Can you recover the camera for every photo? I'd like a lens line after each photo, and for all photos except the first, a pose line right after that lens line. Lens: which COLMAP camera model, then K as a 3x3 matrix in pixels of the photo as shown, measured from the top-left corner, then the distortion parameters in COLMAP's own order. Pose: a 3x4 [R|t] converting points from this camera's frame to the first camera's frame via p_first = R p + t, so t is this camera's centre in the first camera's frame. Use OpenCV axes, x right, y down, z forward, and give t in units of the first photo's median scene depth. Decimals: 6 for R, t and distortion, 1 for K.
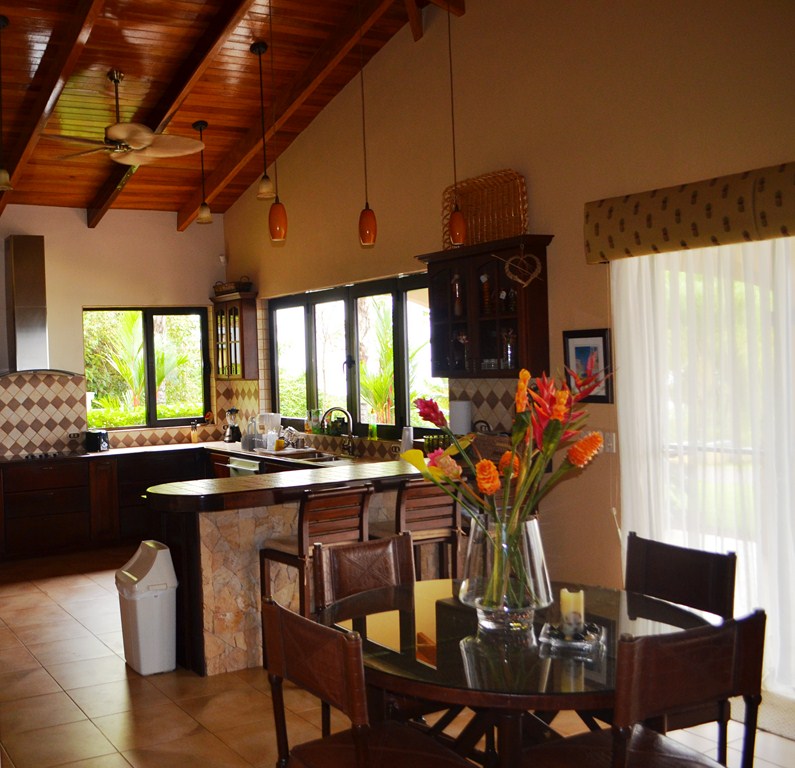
lens RADIAL K [[1043.3, 0, 397.5], [0, 1043.3, 384.0], [0, 0, 1]] dist [-0.000184, 0.008698]
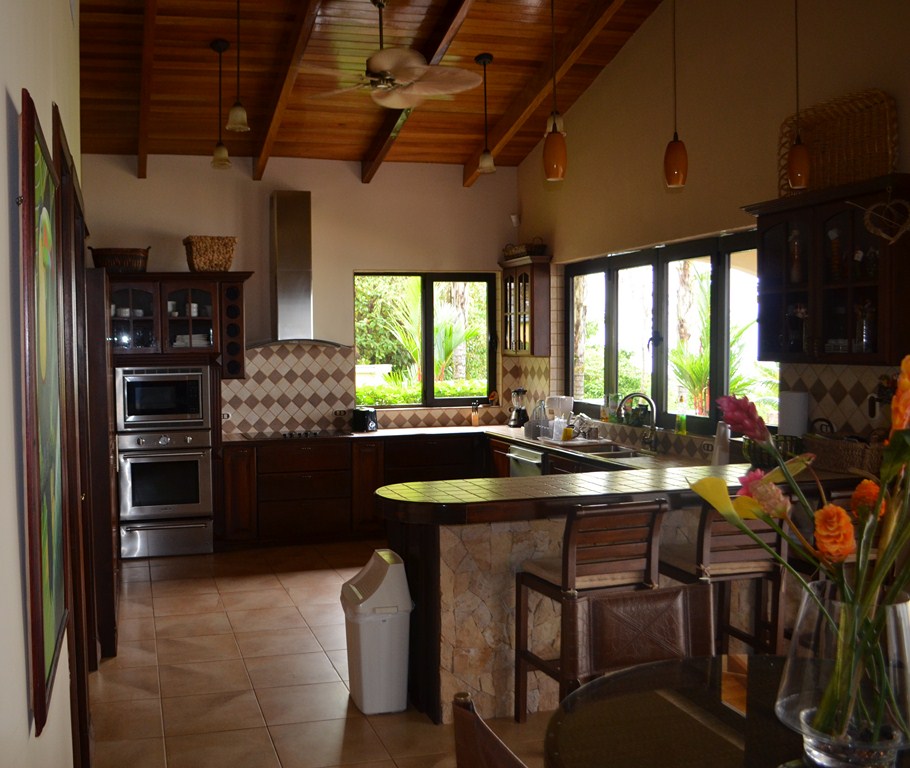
lens RADIAL K [[883.7, 0, 455.0], [0, 883.7, 384.0], [0, 0, 1]] dist [-0.051012, 0.011968]
pose [[0.951032, 0.038520, -0.306683, 0.019975], [-0.029209, 0.998964, 0.034894, -0.005393], [0.307710, -0.024228, 0.951172, 0.300165]]
